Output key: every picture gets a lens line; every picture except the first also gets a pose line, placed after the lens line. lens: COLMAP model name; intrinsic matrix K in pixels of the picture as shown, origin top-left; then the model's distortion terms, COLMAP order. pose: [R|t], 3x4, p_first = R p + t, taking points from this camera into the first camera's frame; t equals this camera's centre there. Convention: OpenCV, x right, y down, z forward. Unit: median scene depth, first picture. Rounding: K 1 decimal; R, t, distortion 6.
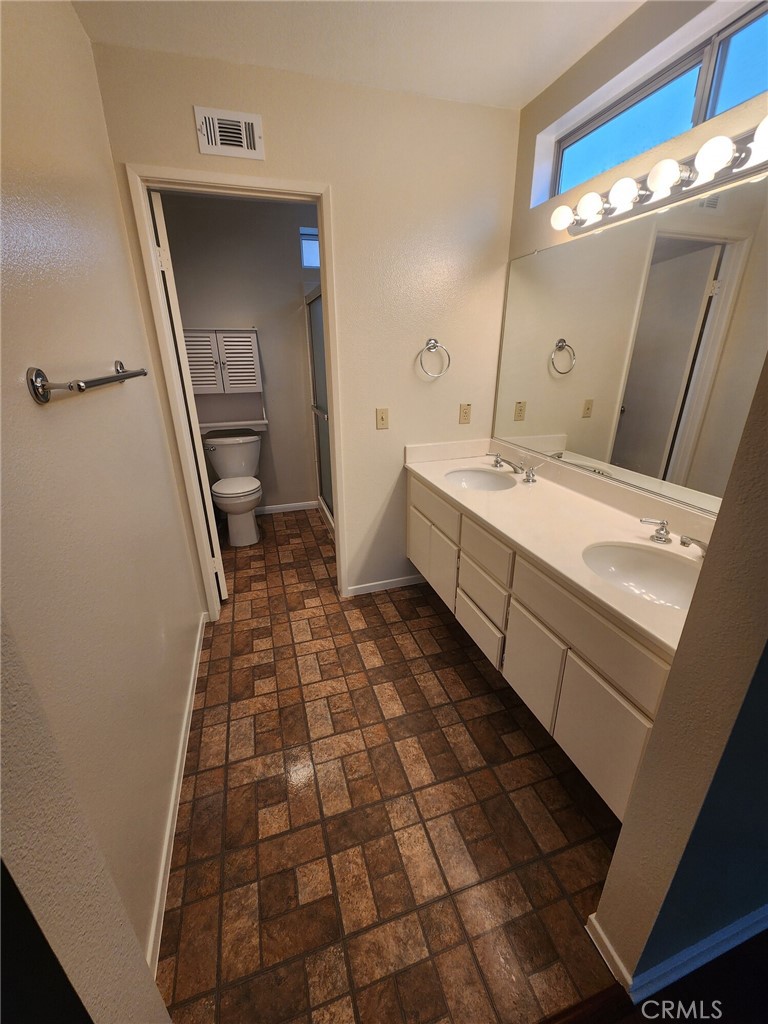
lens RADIAL K [[418.2, 0, 384.6], [0, 418.2, 515.9], [0, 0, 1]] dist [-0.001322, -0.000254]
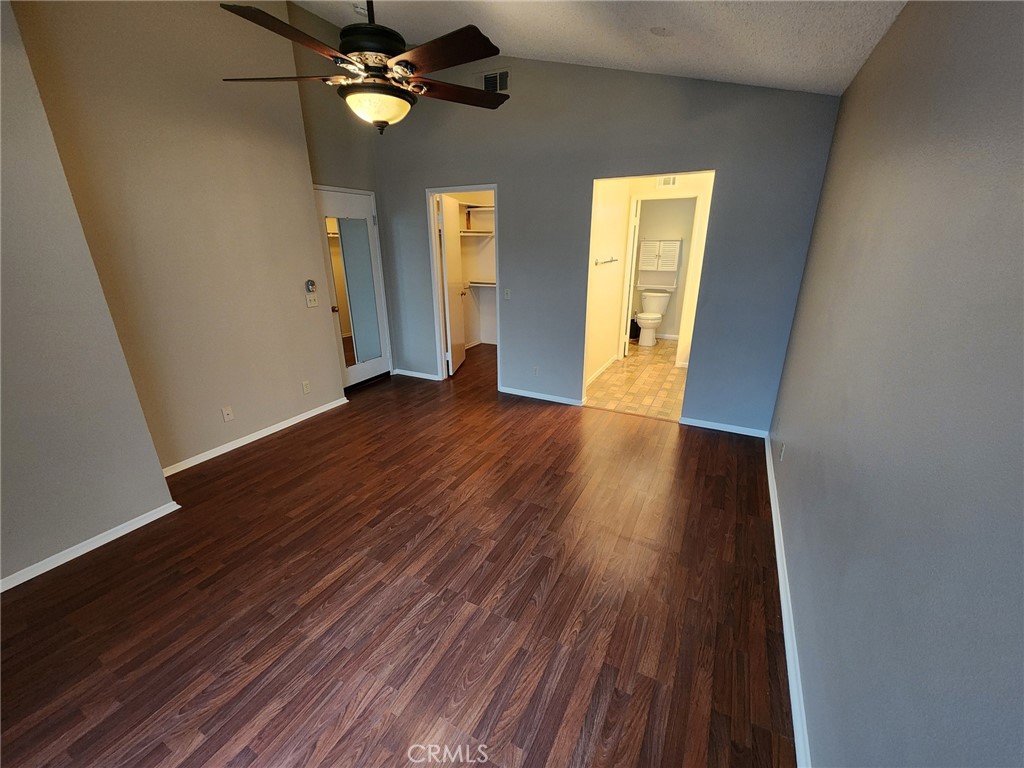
lens RADIAL K [[418.2, 0, 512.5], [0, 418.2, 386.8], [0, 0, 1]] dist [-0.001322, -0.000254]
pose [[0.708212, 0.238662, -0.664436, 1.288027], [-0.259315, 0.963281, 0.069607, 0.620737], [0.656652, 0.123002, 0.744096, -1.917398]]
